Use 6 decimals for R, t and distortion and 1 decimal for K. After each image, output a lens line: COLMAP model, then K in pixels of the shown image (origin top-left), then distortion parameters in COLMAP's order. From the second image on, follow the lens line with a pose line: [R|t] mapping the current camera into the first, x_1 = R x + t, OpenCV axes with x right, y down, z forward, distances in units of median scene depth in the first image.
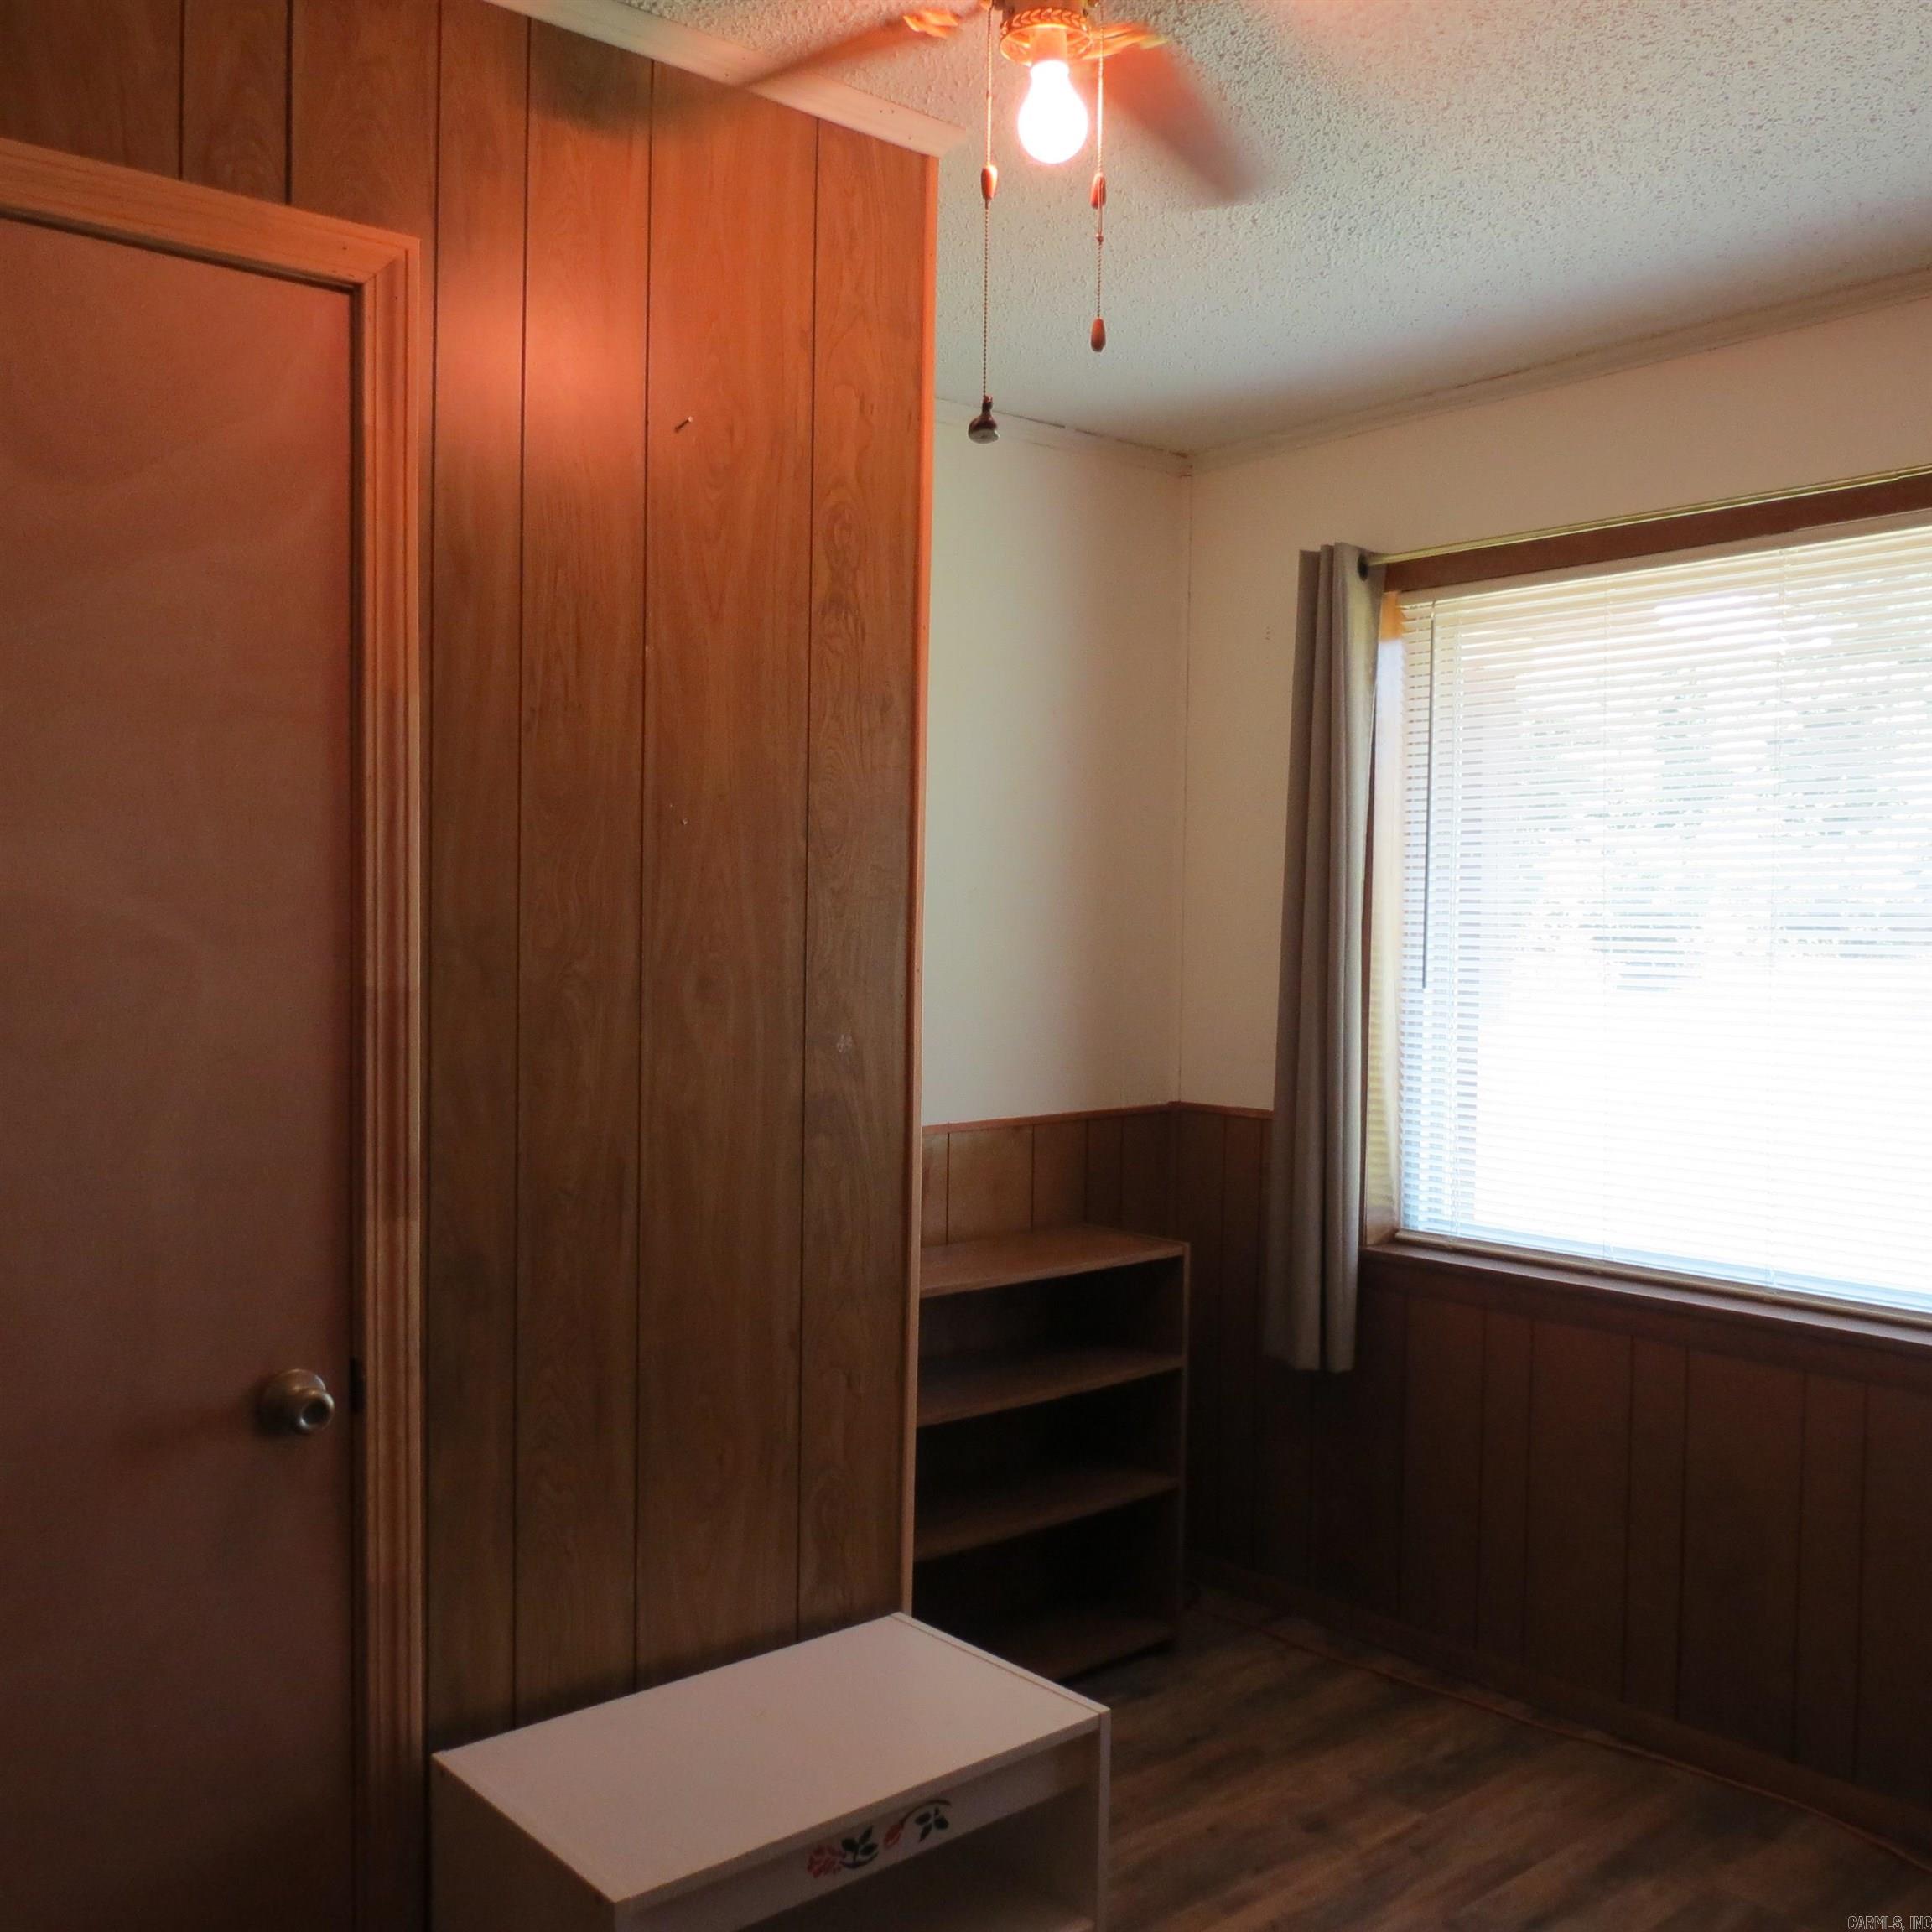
lens RADIAL K [[1819.1, 0, 966.0], [0, 1819.1, 966.0], [0, 0, 1]] dist [-0.042039, 0.026217]
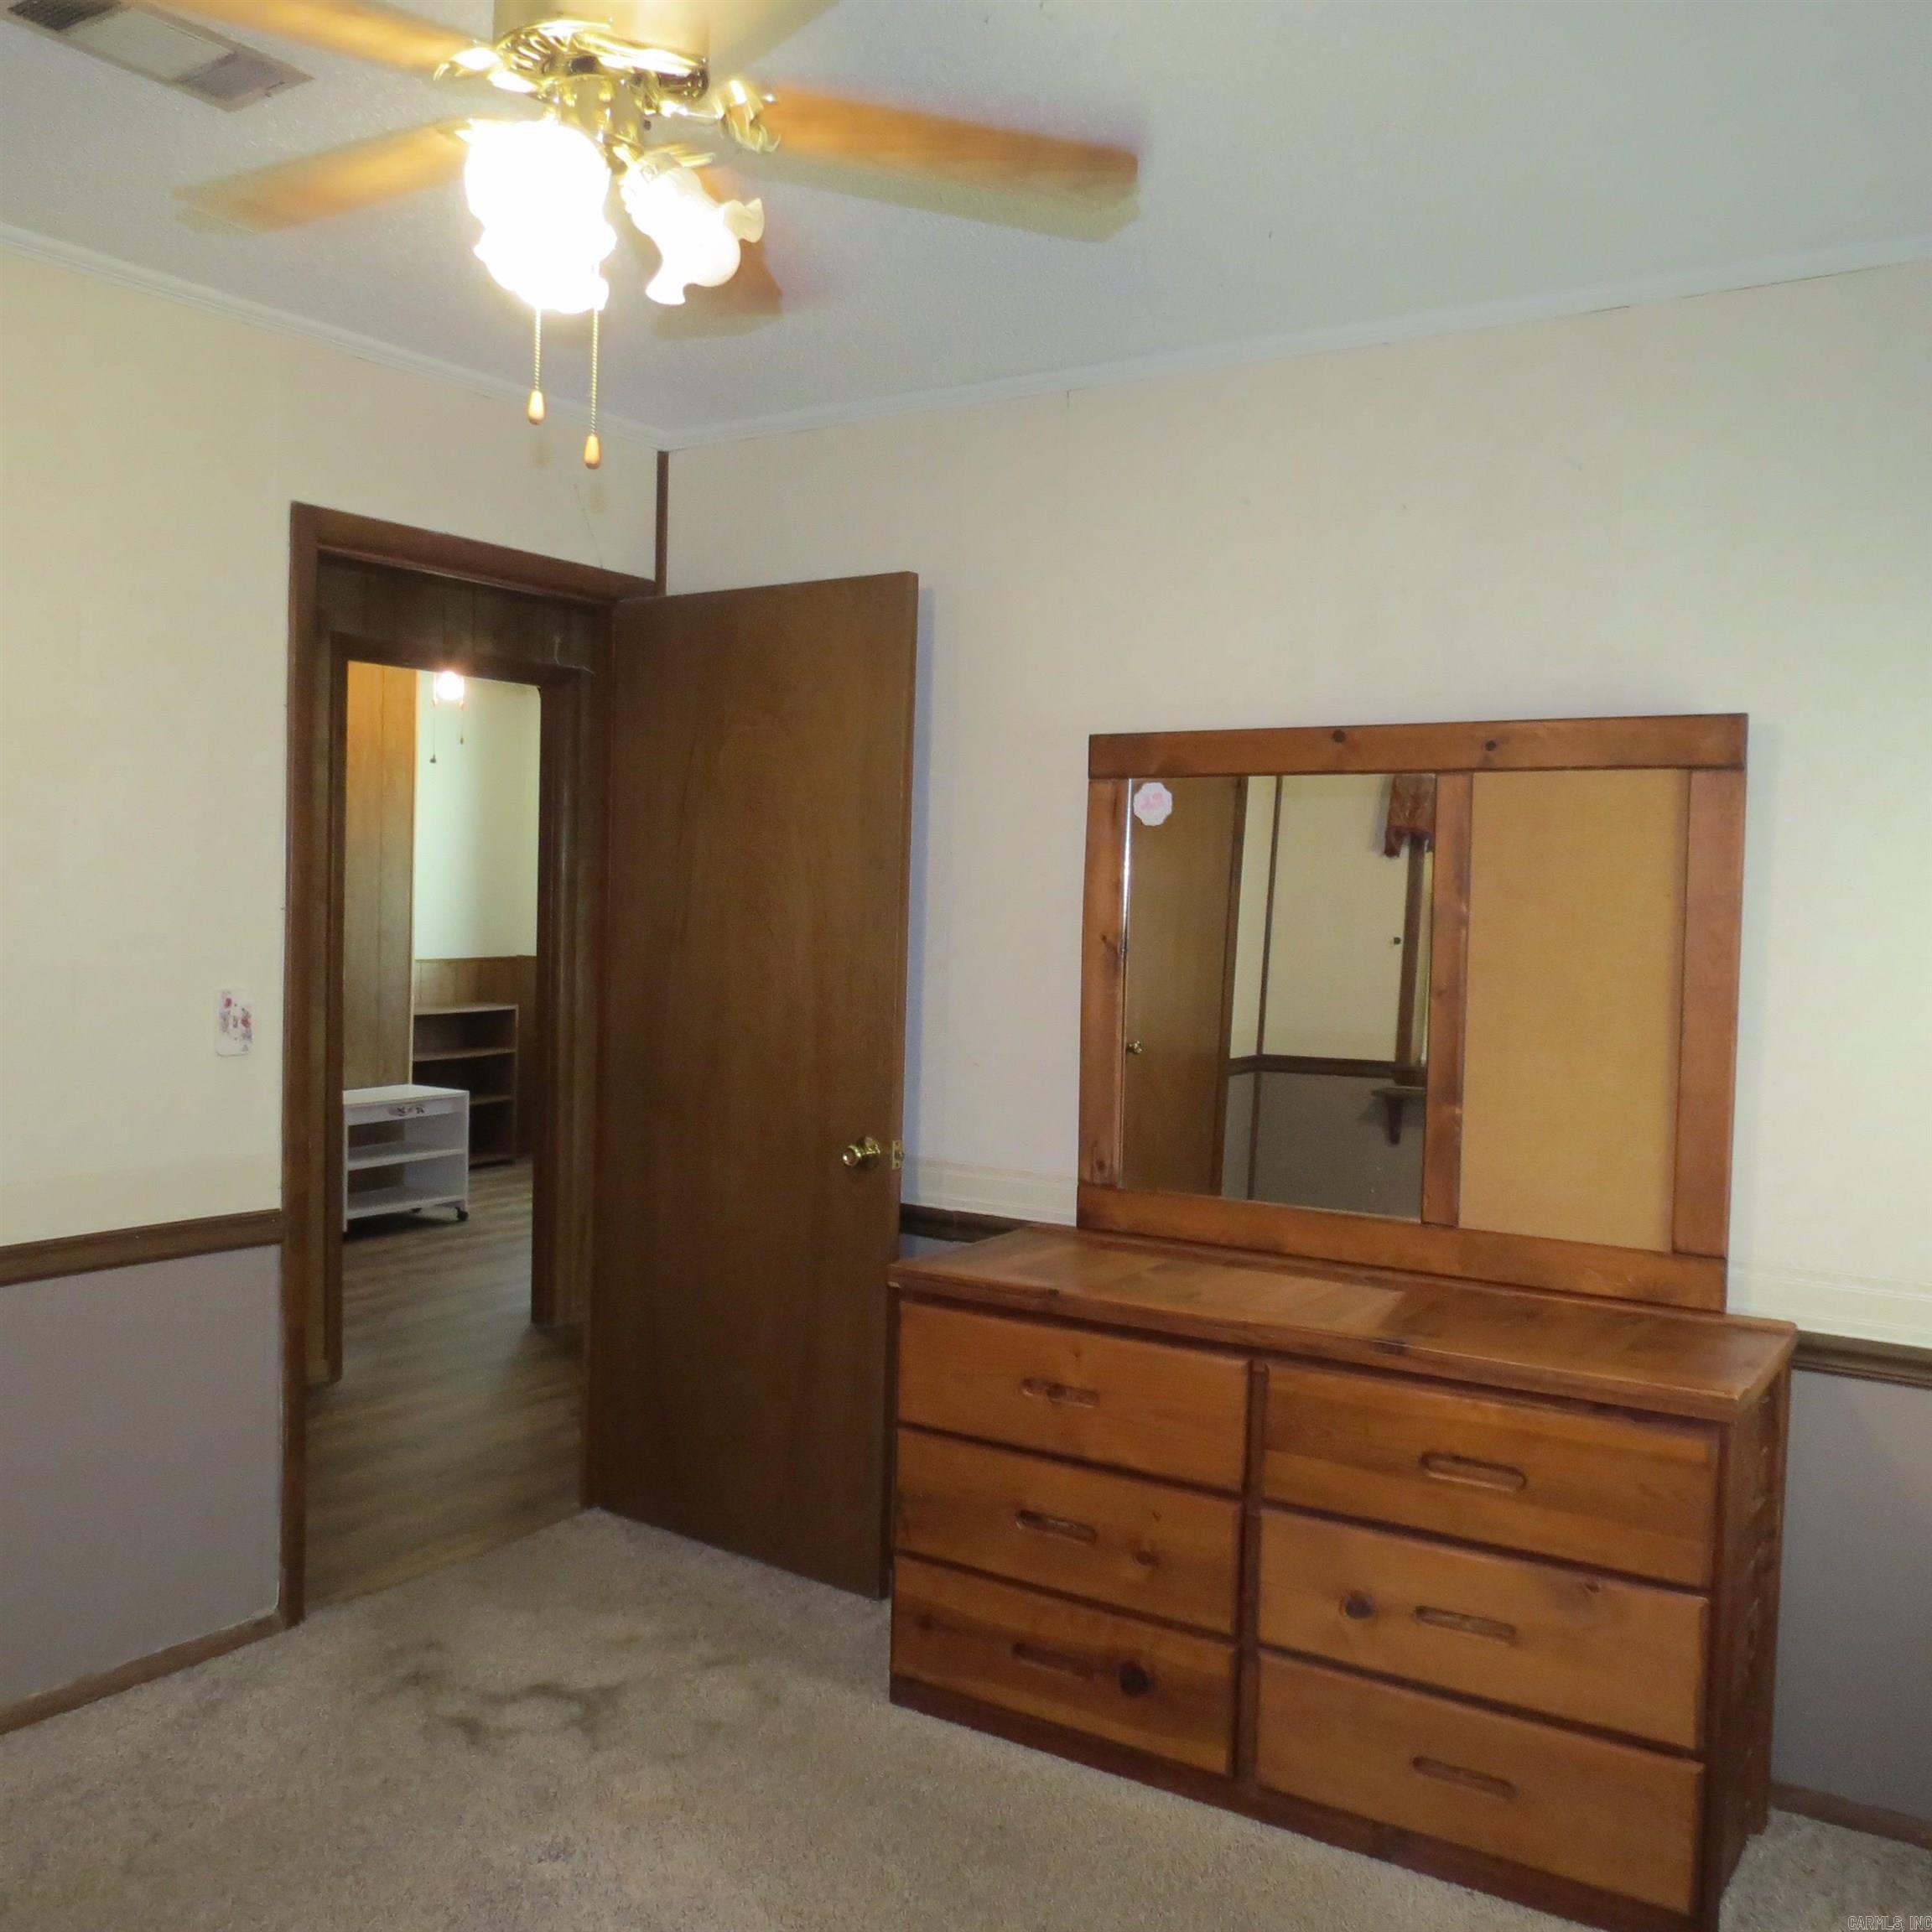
lens RADIAL K [[1819.1, 0, 966.0], [0, 1819.1, 966.0], [0, 0, 1]] dist [-0.042039, 0.026217]
pose [[0.960518, -0.003505, 0.278194, 0.022009], [0.006172, 0.999943, -0.008711, 0.179899], [-0.278148, 0.010084, 0.960485, -2.640696]]
